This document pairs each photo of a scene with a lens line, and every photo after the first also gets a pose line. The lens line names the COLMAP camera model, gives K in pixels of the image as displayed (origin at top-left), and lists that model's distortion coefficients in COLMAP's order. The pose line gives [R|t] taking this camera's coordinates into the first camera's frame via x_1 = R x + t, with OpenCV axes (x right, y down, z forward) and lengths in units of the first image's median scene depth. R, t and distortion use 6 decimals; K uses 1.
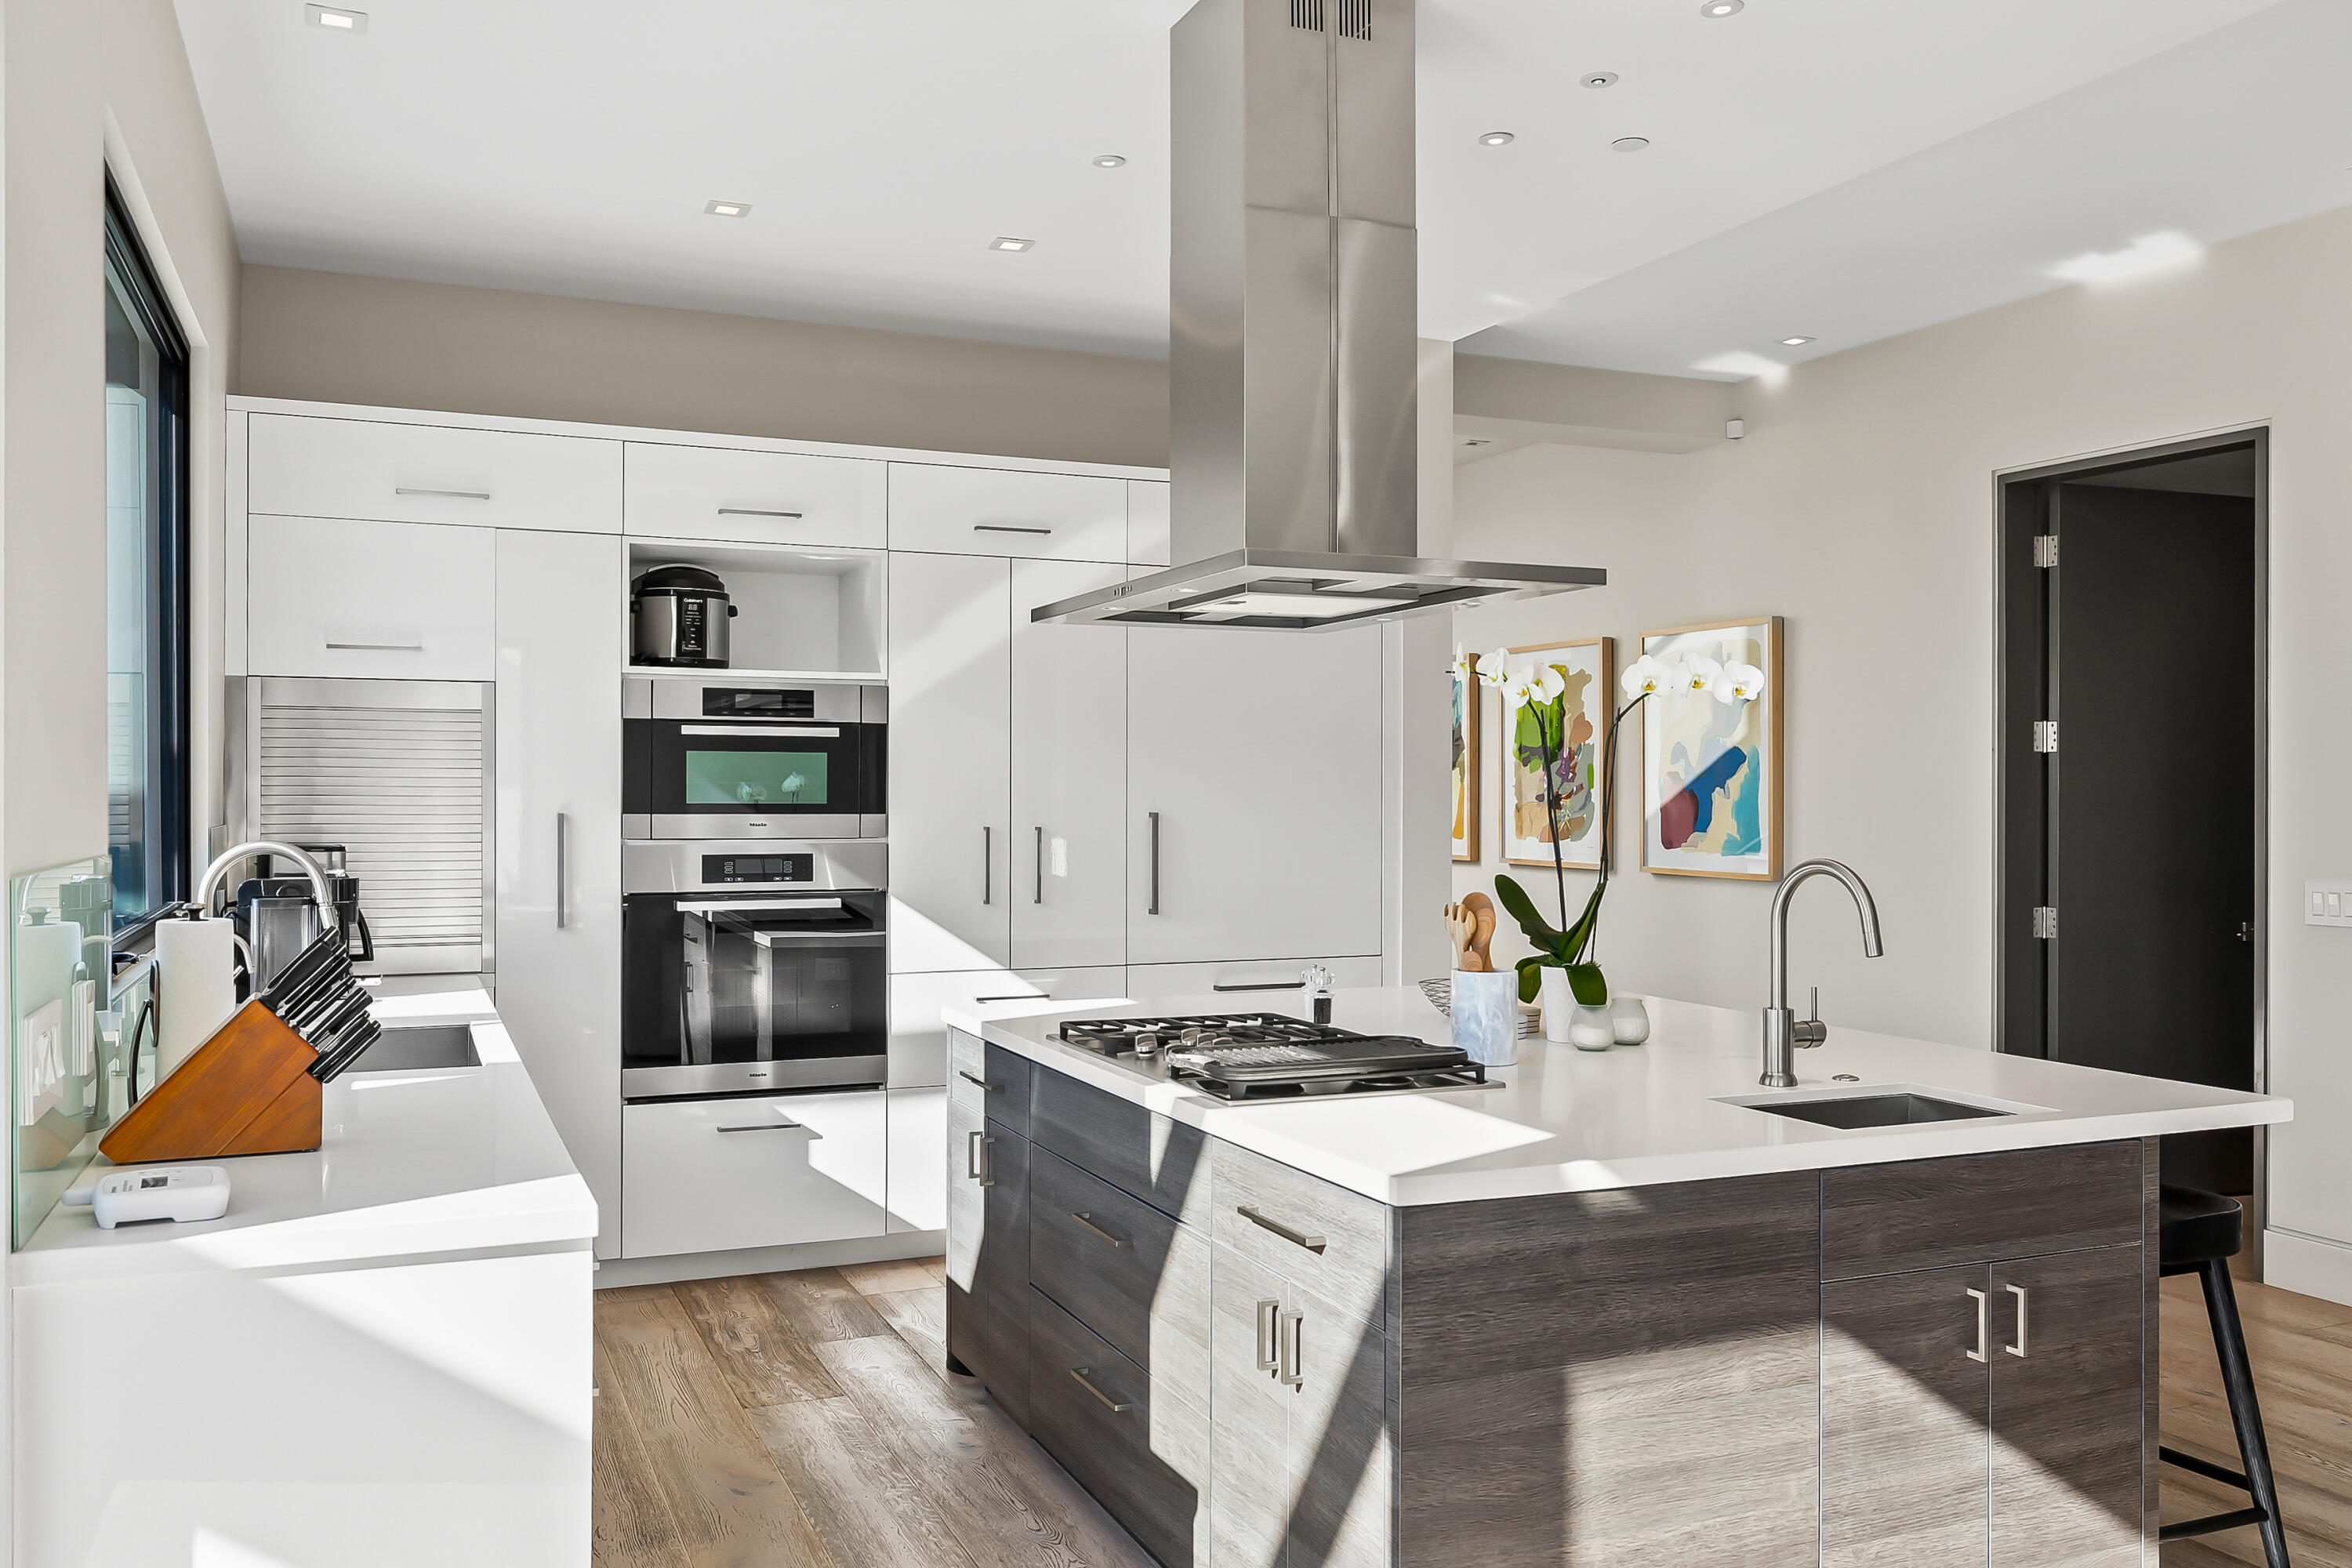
lens RADIAL K [[1852.3, 0, 1176.0], [0, 1852.3, 784.0], [0, 0, 1]] dist [-0.003255, -0.000616]
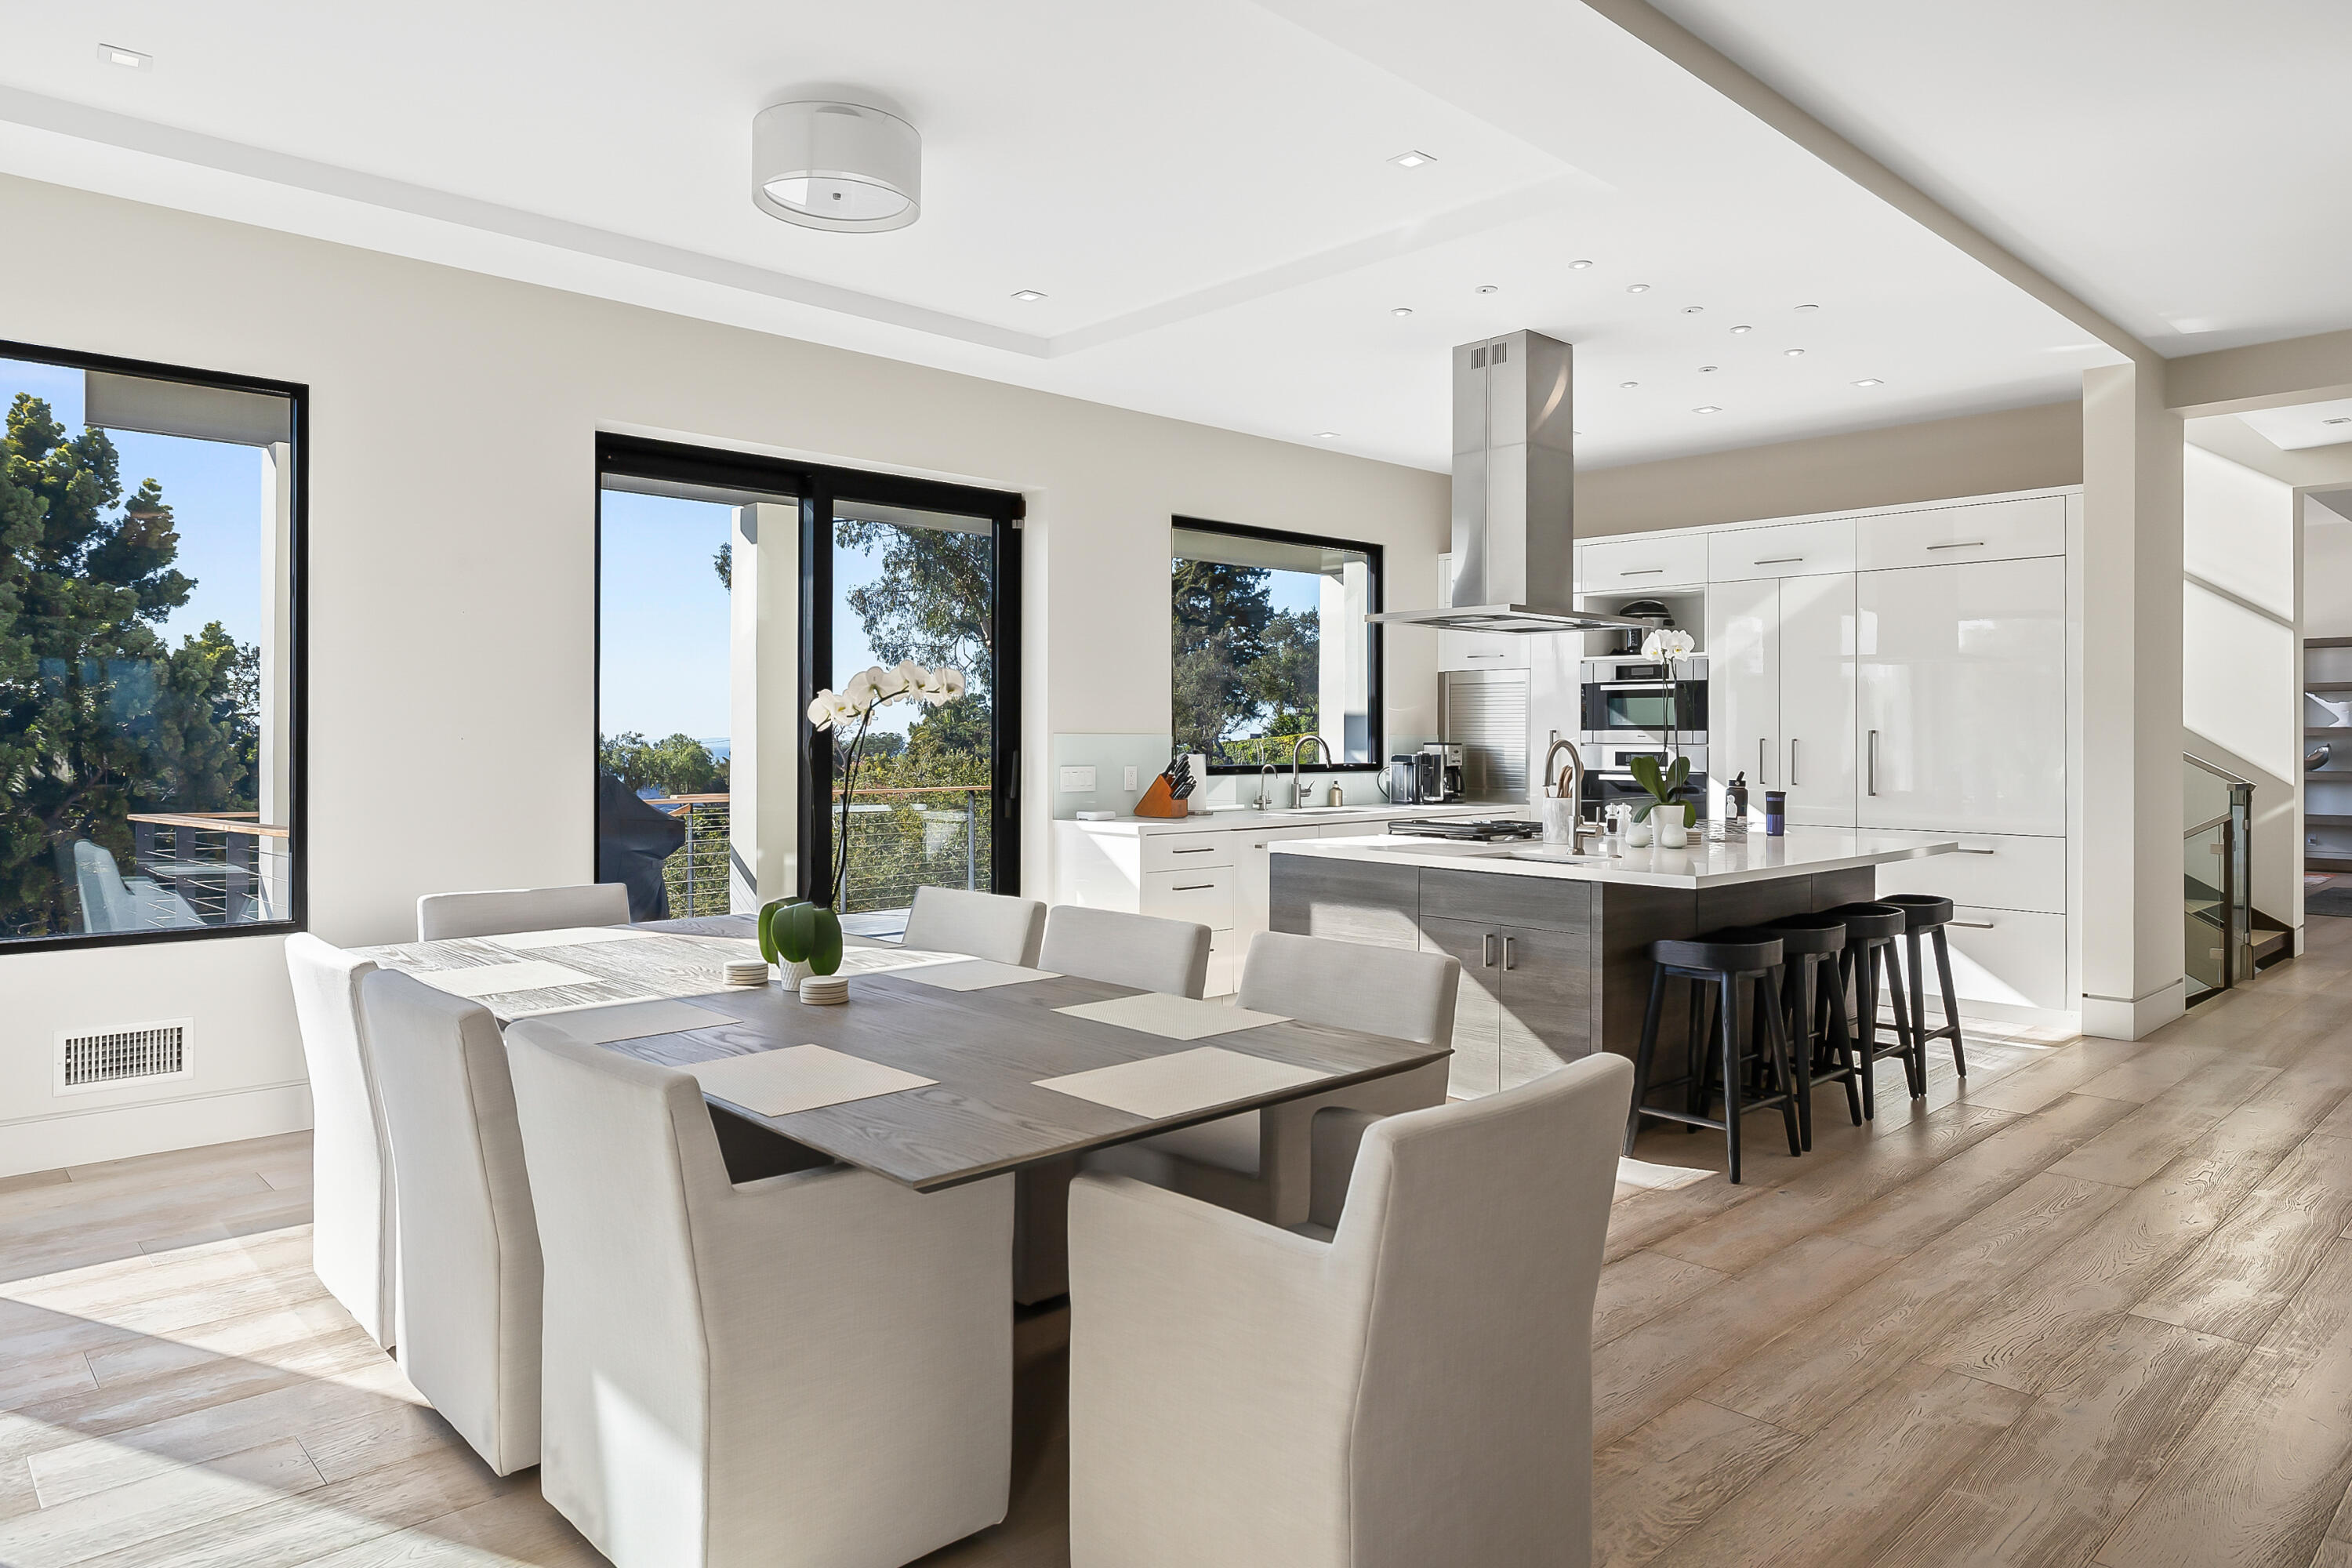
lens RADIAL K [[1442.0, 0, 1176.3], [0, 1442.0, 735.7], [0, 0, 1]] dist [-0.000399, -0.000103]
pose [[0.344366, -0.000552, -0.938835, 1.010781], [0.000013, 1.000000, -0.000584, 0.022361], [0.938835, 0.000189, 0.344366, 0.041814]]
